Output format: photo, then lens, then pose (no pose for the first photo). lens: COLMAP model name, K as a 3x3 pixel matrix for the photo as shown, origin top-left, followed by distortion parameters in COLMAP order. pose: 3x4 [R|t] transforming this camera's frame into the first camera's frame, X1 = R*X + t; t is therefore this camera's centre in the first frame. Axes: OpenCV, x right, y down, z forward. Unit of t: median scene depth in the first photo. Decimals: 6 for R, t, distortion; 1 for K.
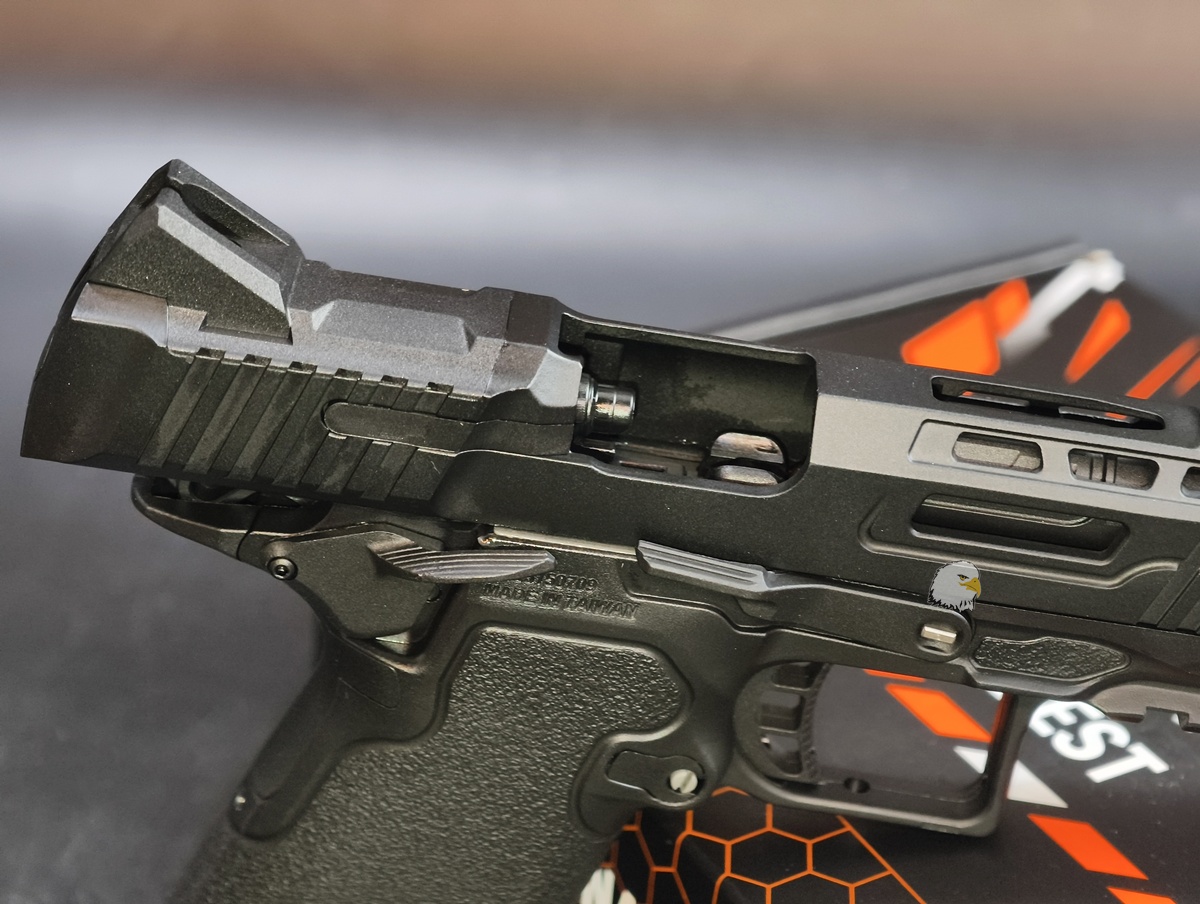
lens RADIAL K [[2915.4, 0, 600.0], [0, 2915.4, 452.0], [0, 0, 1]] dist [0.405587, -0.222344]
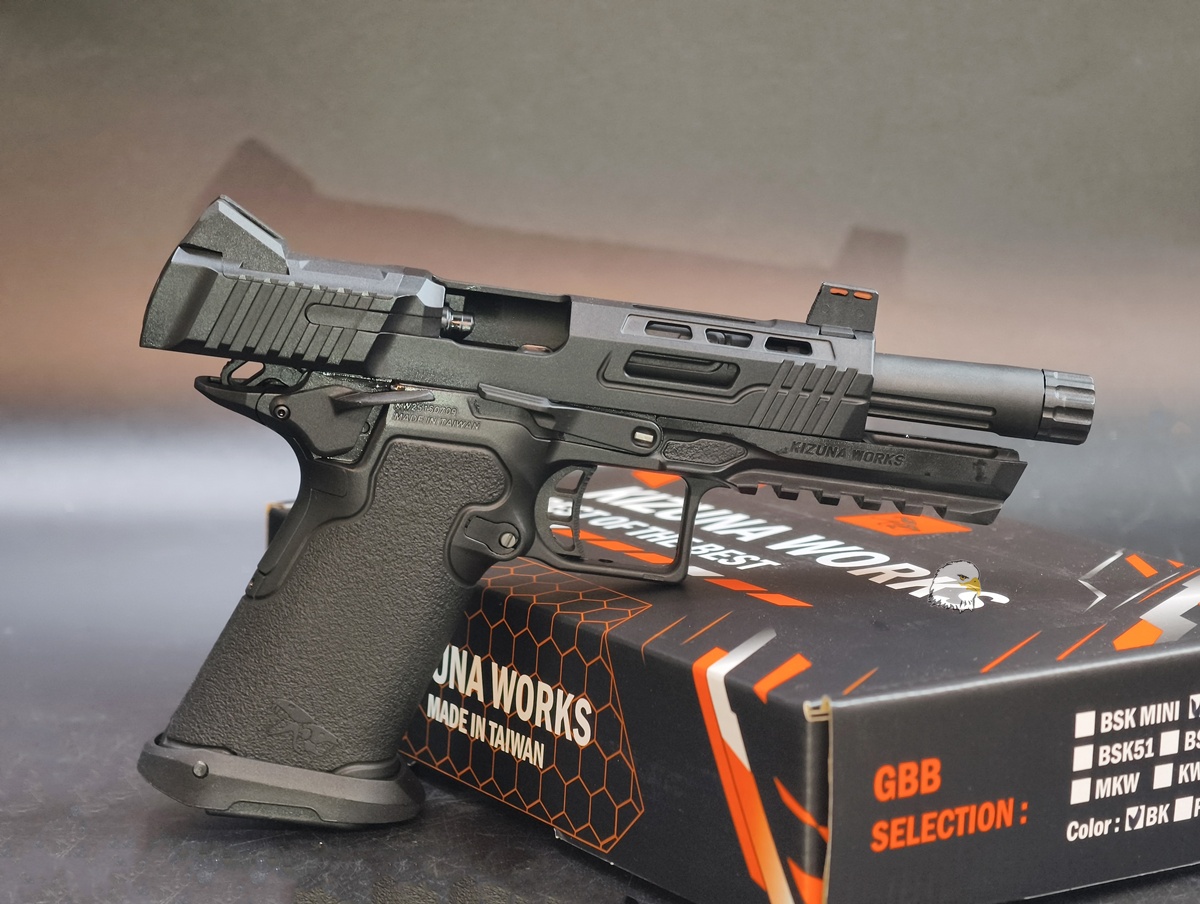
lens RADIAL K [[2915.4, 0, 600.0], [0, 2915.4, 452.0], [0, 0, 1]] dist [0.405587, -0.222344]
pose [[0.995943, -0.028640, 0.085303, -0.066997], [0.052083, 0.956533, -0.286934, 0.587028], [-0.073377, 0.290213, 0.954145, -0.726912]]
